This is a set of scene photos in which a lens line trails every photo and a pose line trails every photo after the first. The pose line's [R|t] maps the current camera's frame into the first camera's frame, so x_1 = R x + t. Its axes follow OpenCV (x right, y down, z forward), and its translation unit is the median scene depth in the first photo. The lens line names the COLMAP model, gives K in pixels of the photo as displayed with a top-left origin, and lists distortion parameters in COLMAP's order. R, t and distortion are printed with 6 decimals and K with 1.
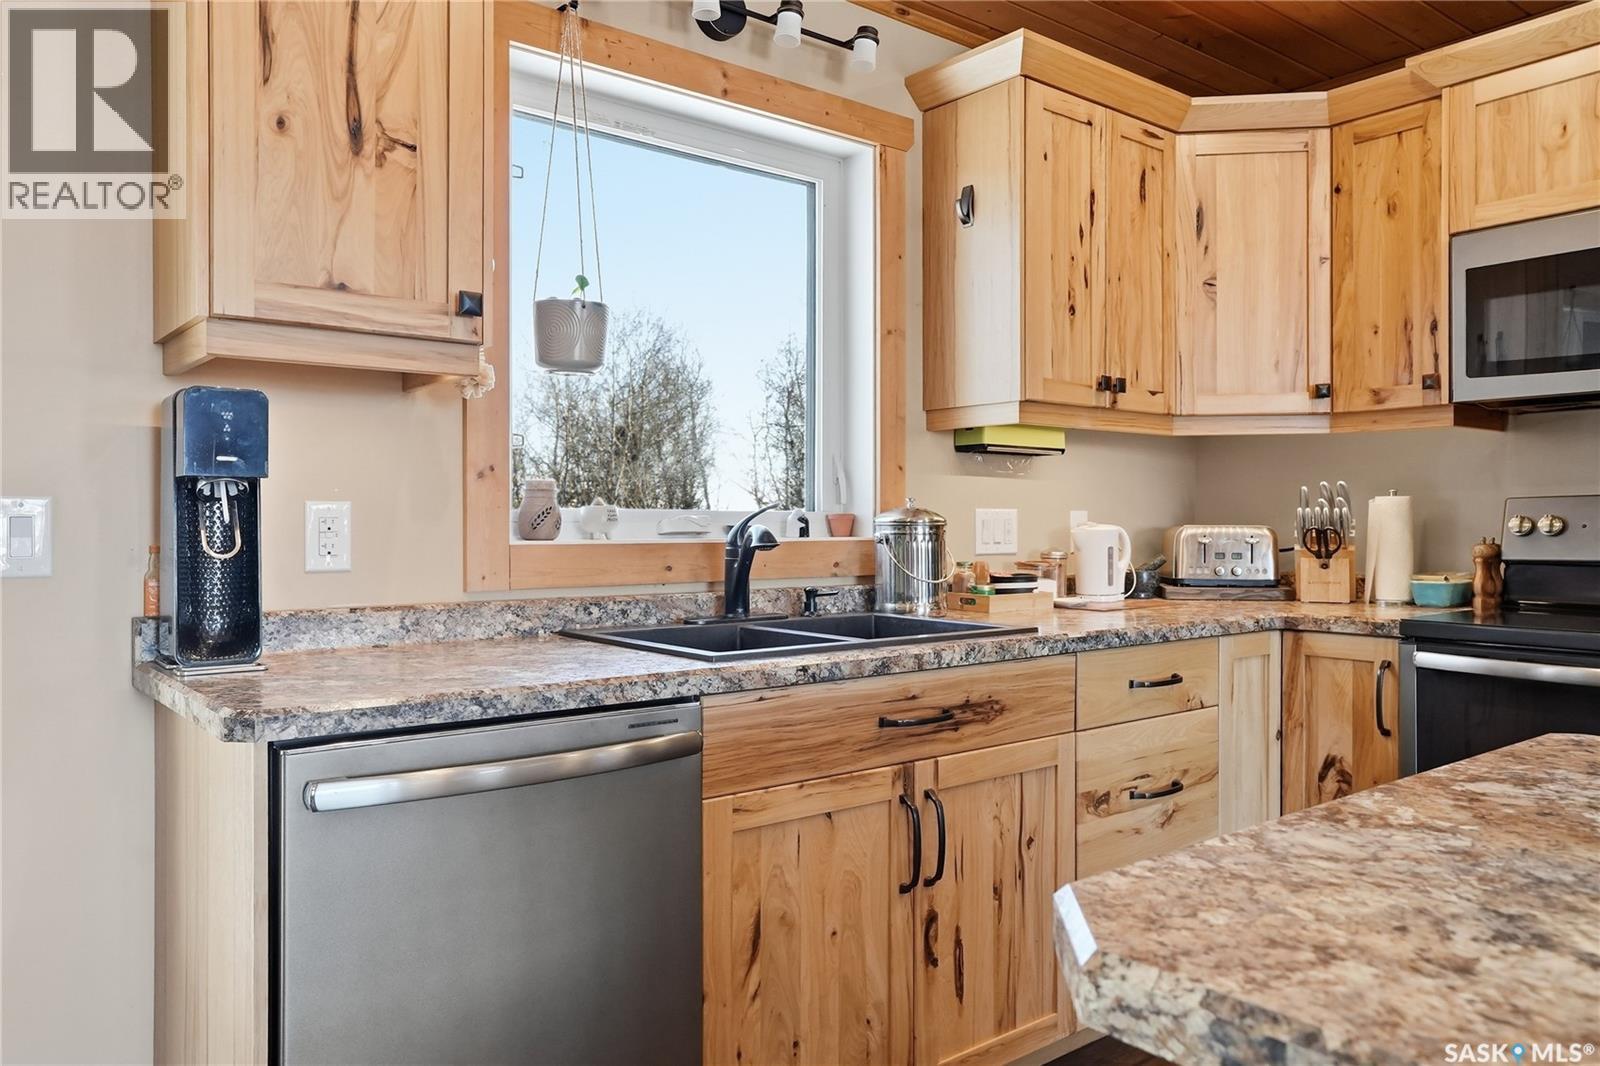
lens RADIAL K [[1144.1, 0, 790.2], [0, 1144.1, 523.6], [0, 0, 1]] dist [-0.008592, 0.010630]
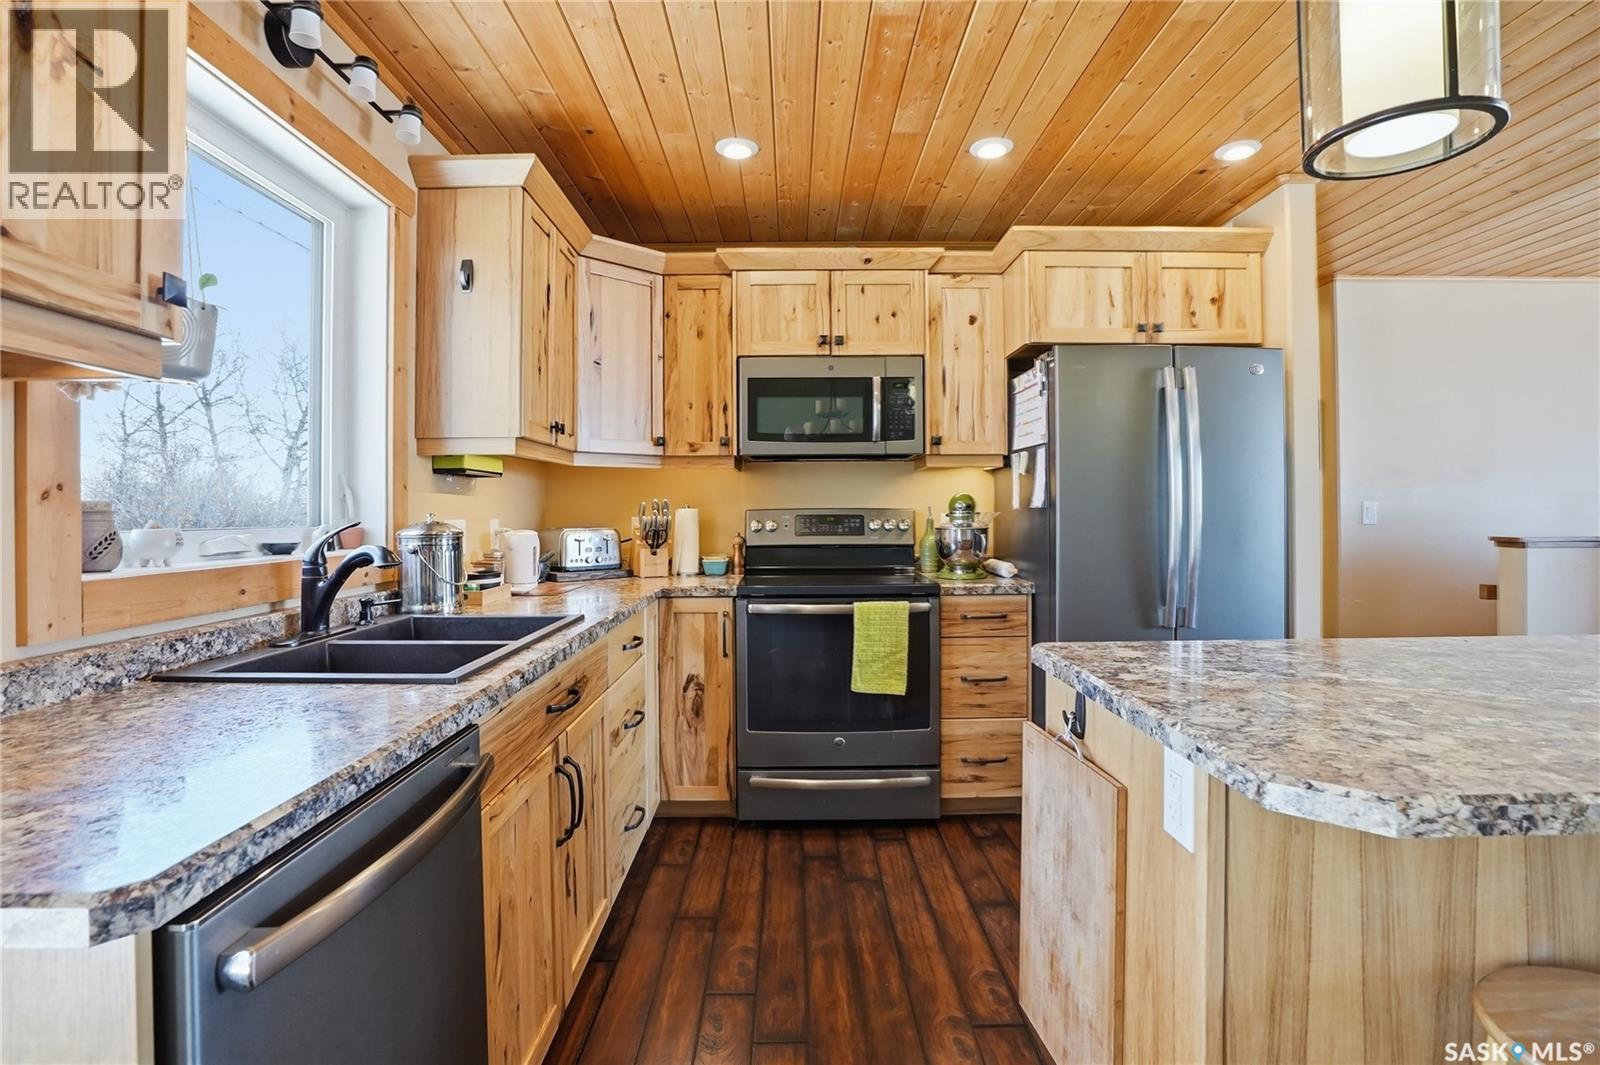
lens RADIAL K [[780.2, 0, 793.7], [0, 780.2, 508.4], [0, 0, 1]] dist [-0.051031, 0.012596]
pose [[0.621126, -0.002119, 0.783708, -0.326589], [0.008244, 0.999959, -0.003831, -0.025002], [-0.783667, 0.008840, 0.621118, 0.250995]]
